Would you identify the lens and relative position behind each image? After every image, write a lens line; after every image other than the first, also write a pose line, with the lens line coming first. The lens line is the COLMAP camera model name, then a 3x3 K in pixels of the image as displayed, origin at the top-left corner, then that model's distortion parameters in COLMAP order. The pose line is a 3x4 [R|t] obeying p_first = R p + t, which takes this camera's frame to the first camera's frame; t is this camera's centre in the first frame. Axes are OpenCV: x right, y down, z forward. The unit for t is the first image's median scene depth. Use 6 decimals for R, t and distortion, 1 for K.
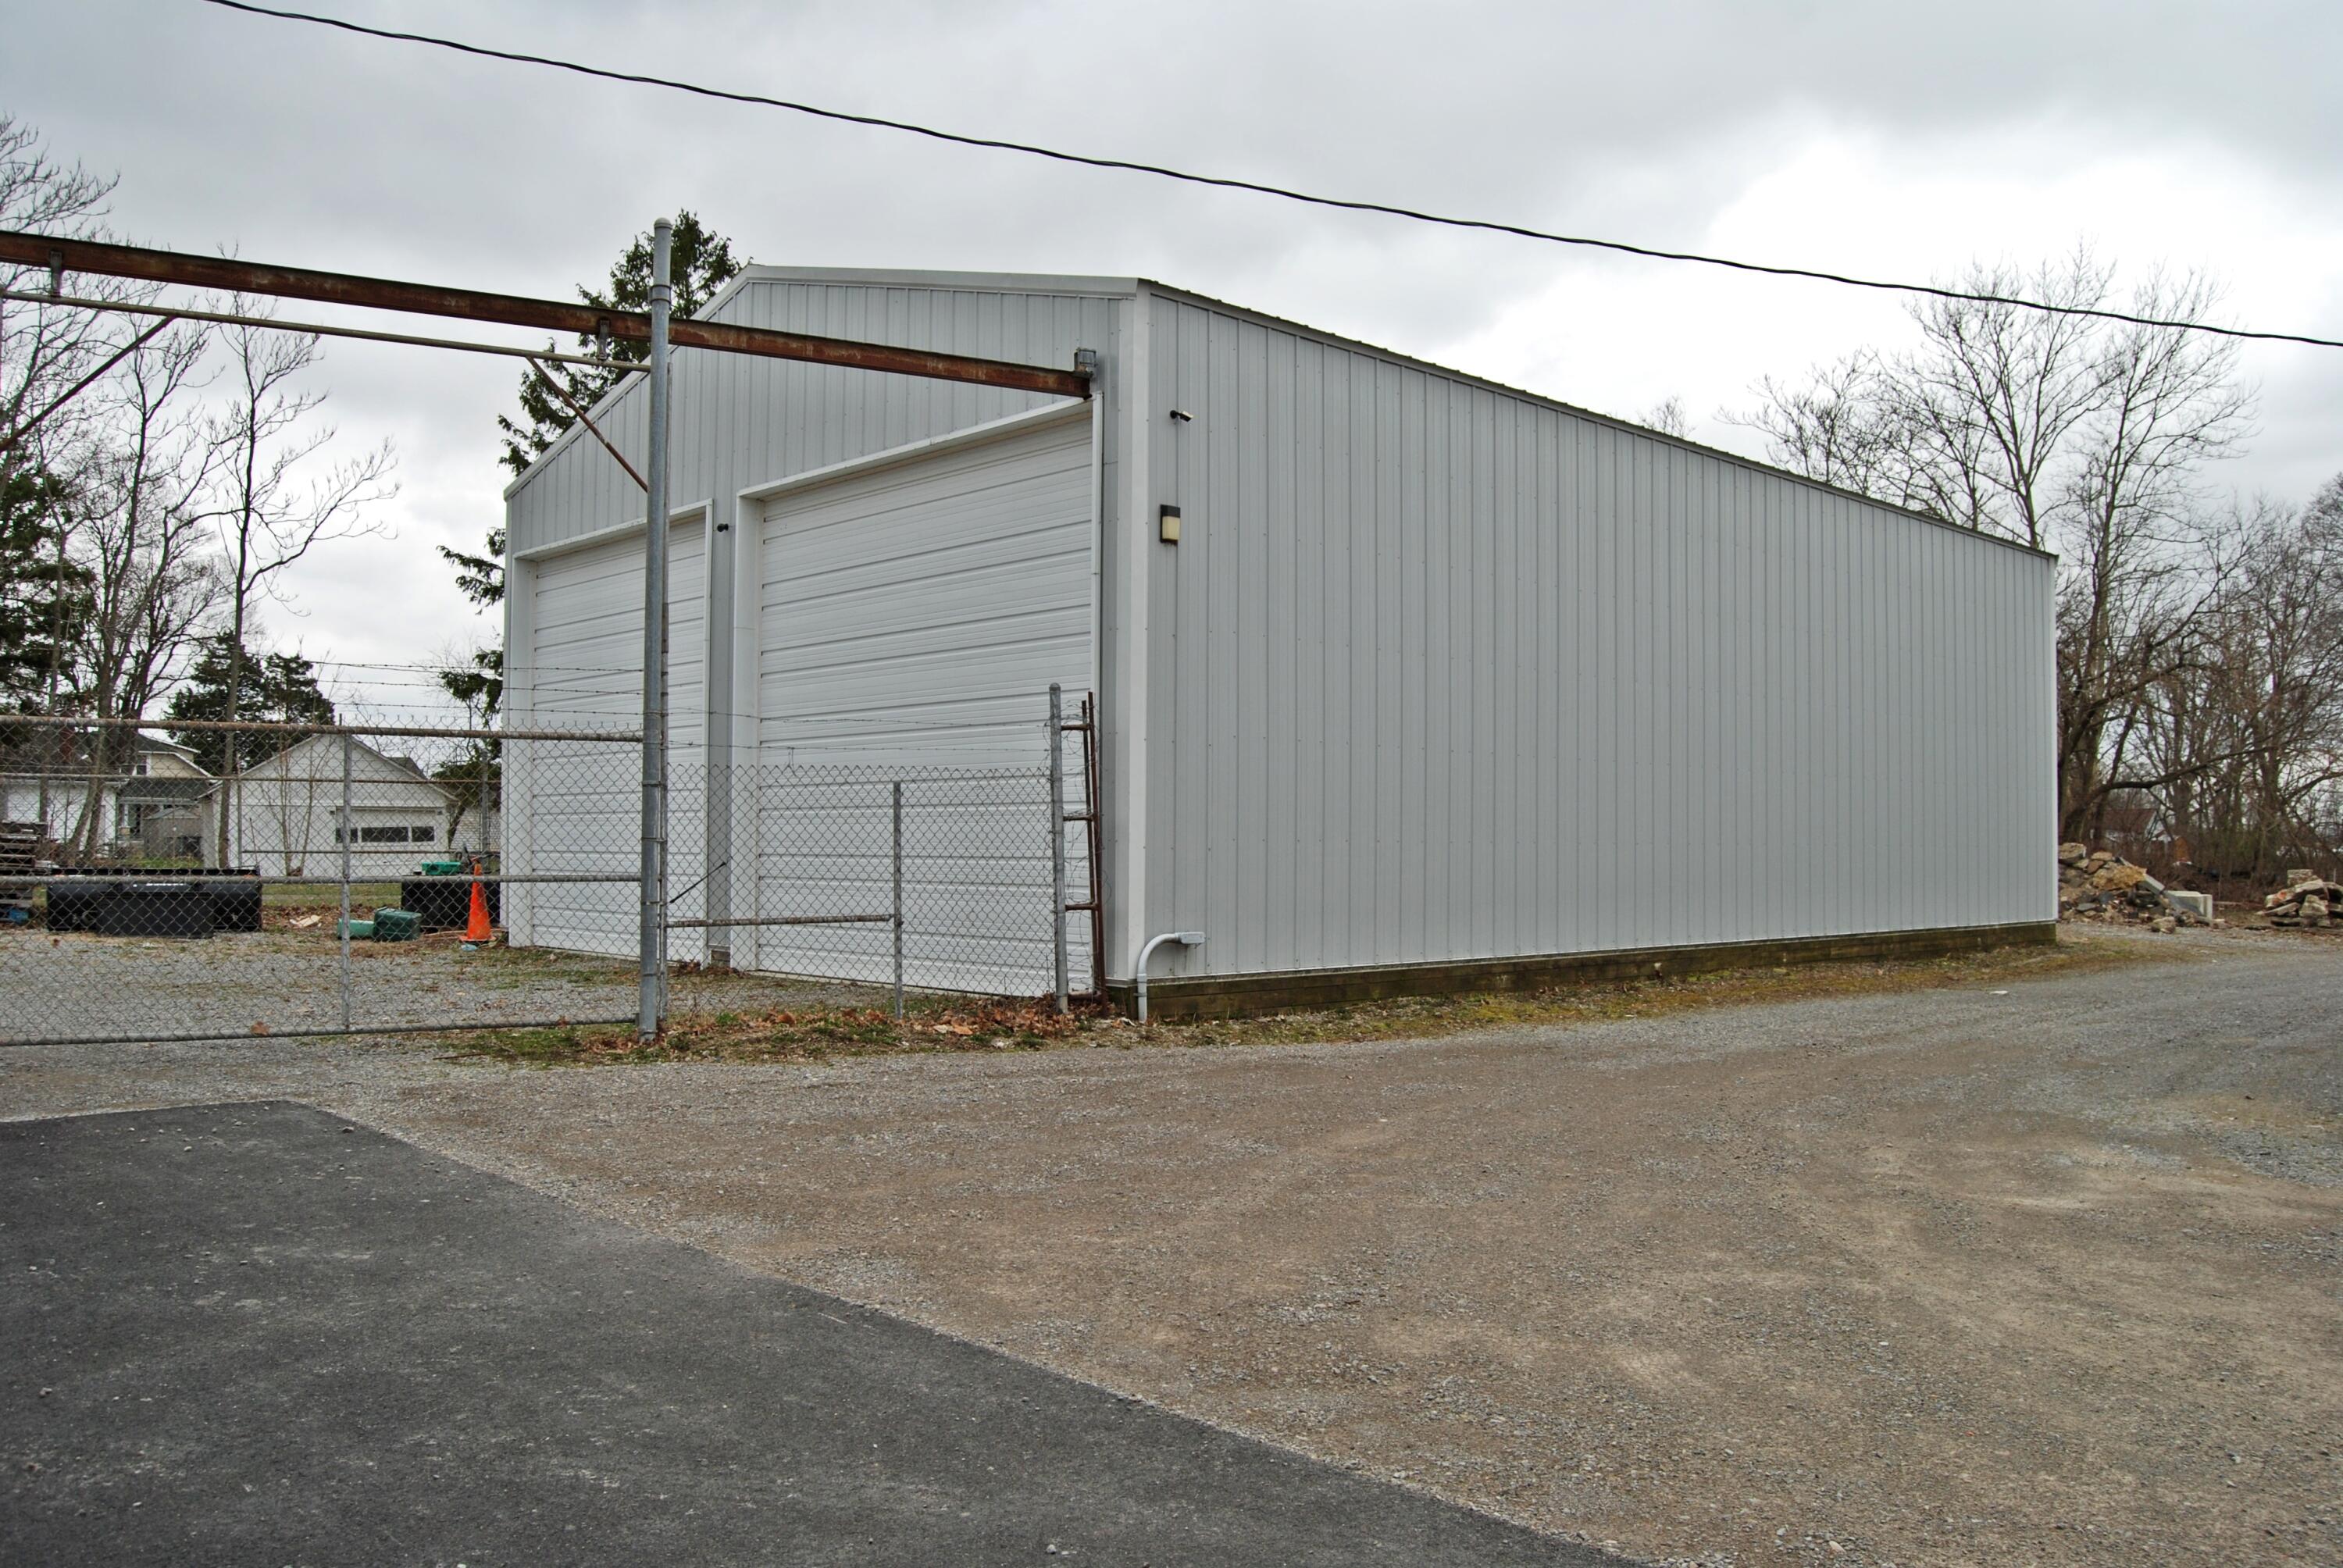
lens RADIAL K [[1832.6, 0, 1175.7], [0, 1832.6, 813.6], [0, 0, 1]] dist [-0.101753, 0.049985]
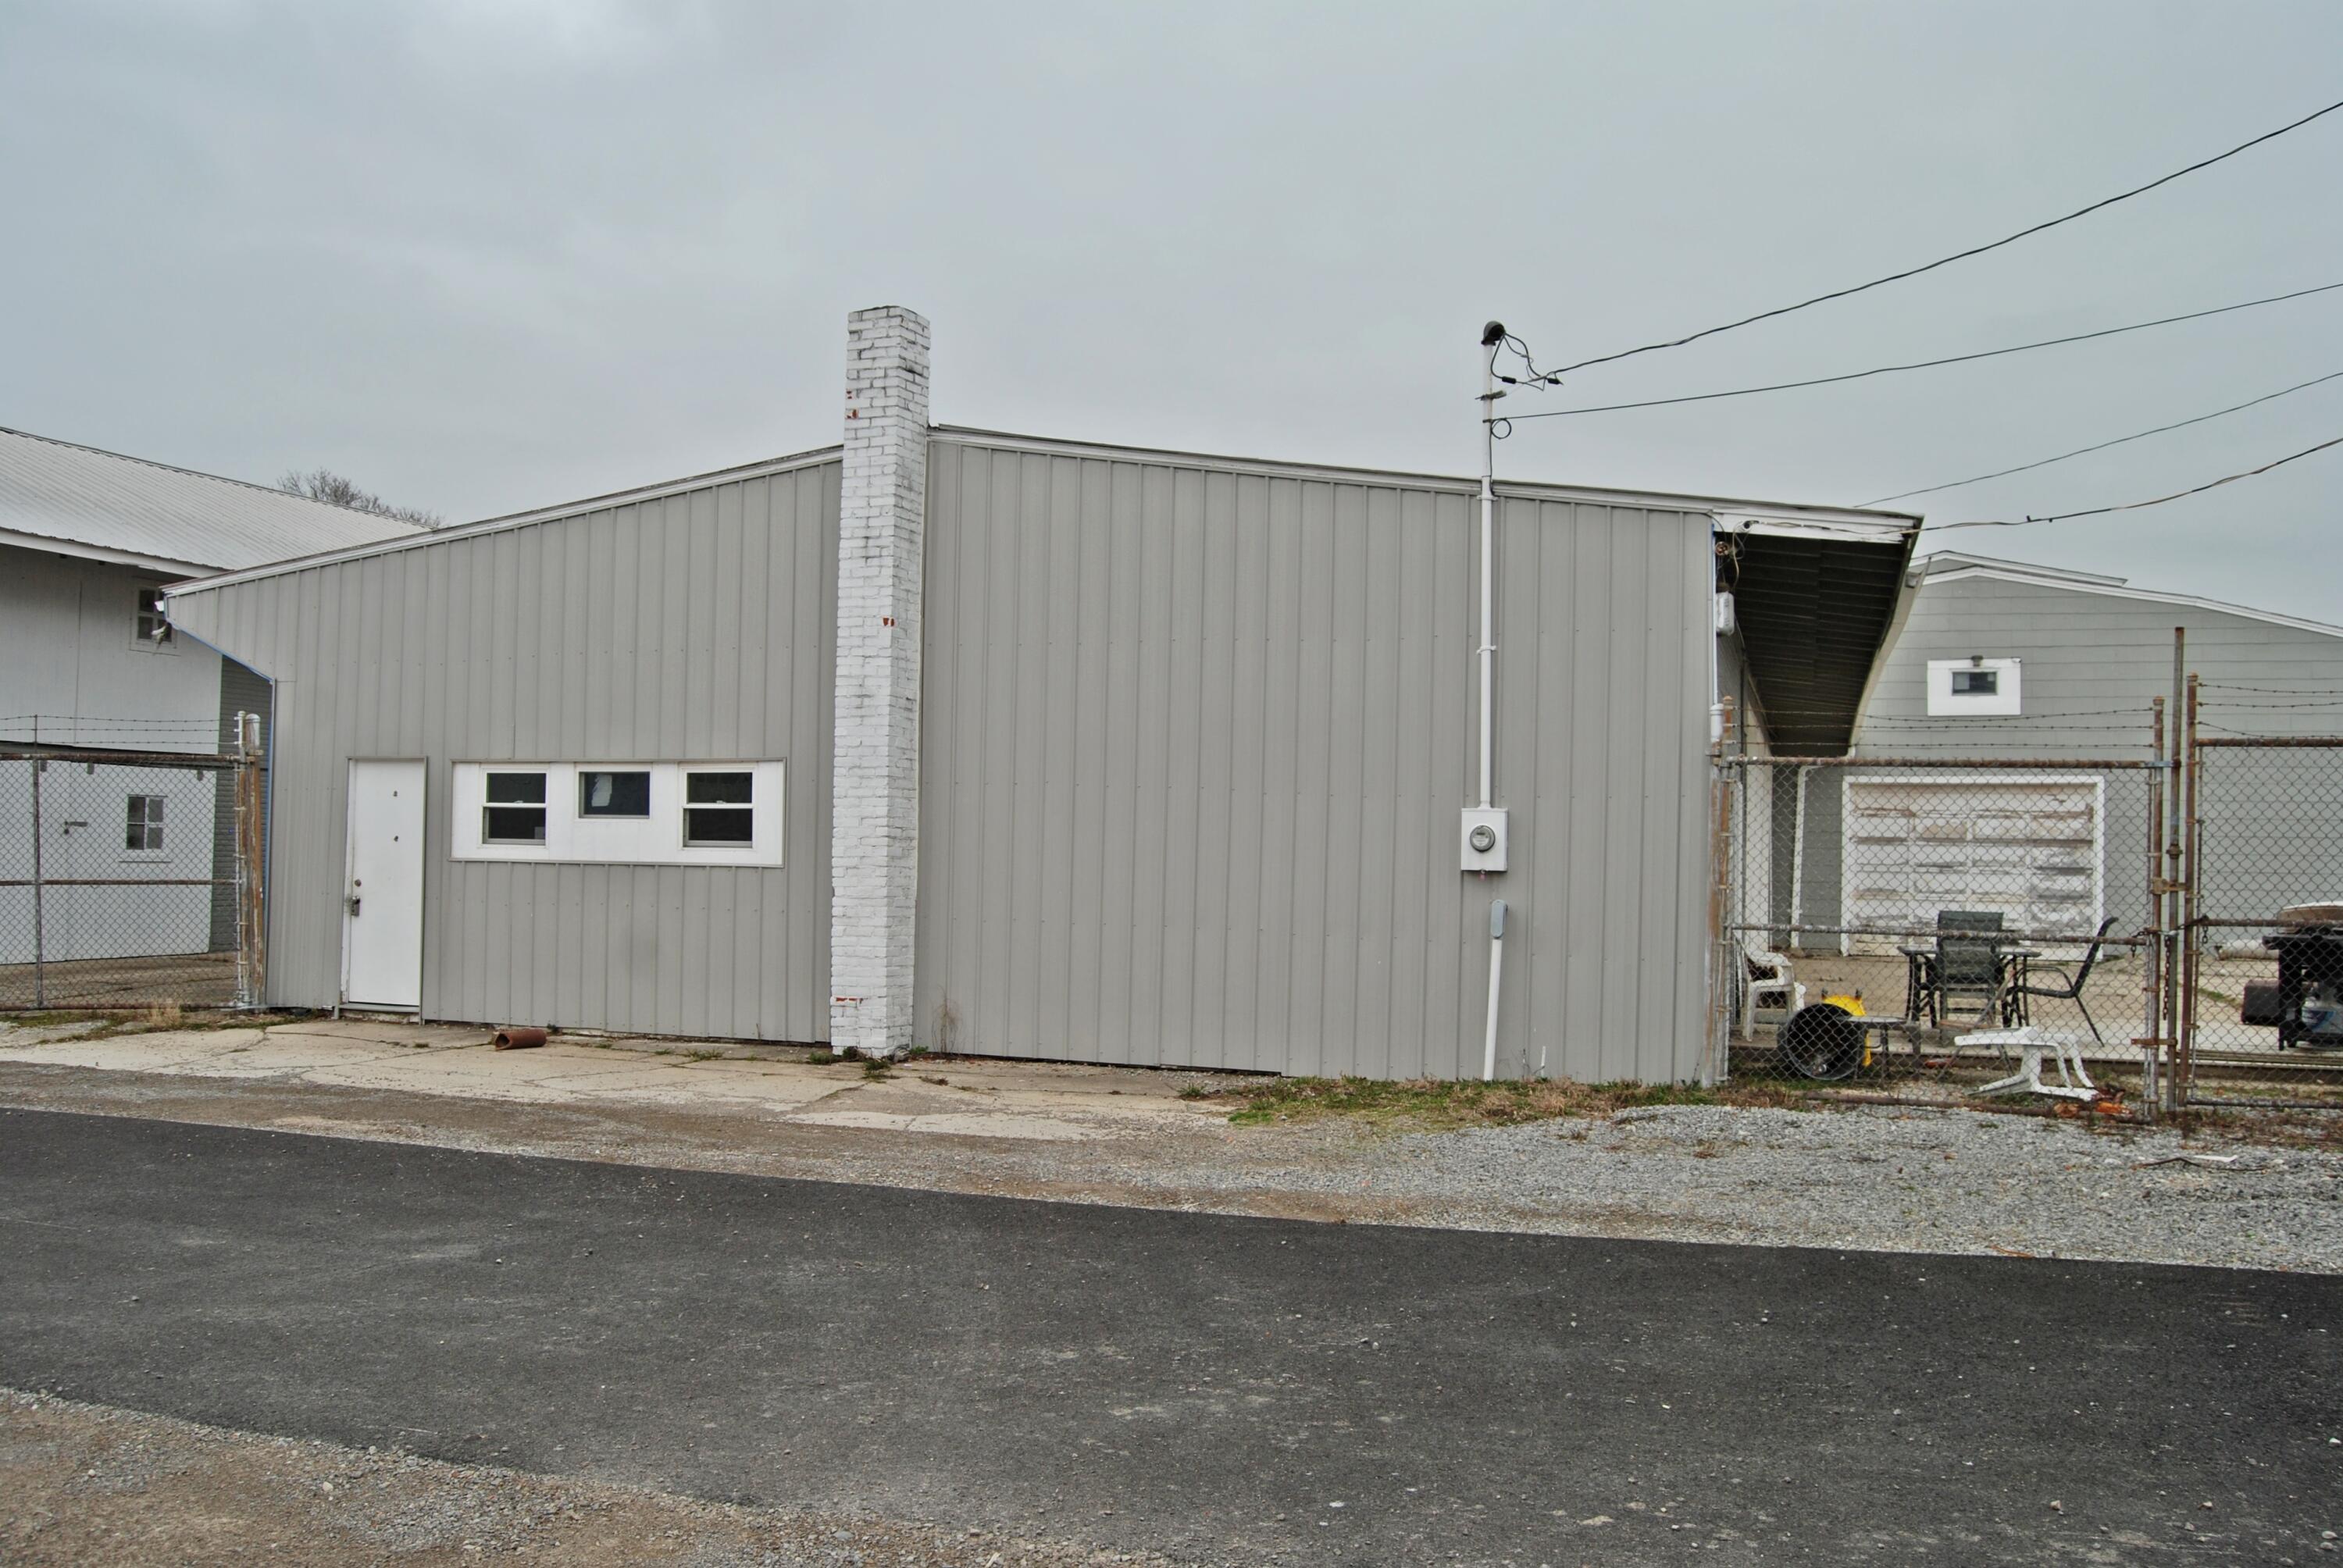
lens RADIAL K [[1832.6, 0, 1175.7], [0, 1832.6, 813.6], [0, 0, 1]] dist [-0.101753, 0.049985]
pose [[-0.897981, -0.031813, -0.438883, -0.165974], [-0.019133, 0.999263, -0.033284, 0.015361], [0.439618, -0.021491, -0.897928, 2.409833]]
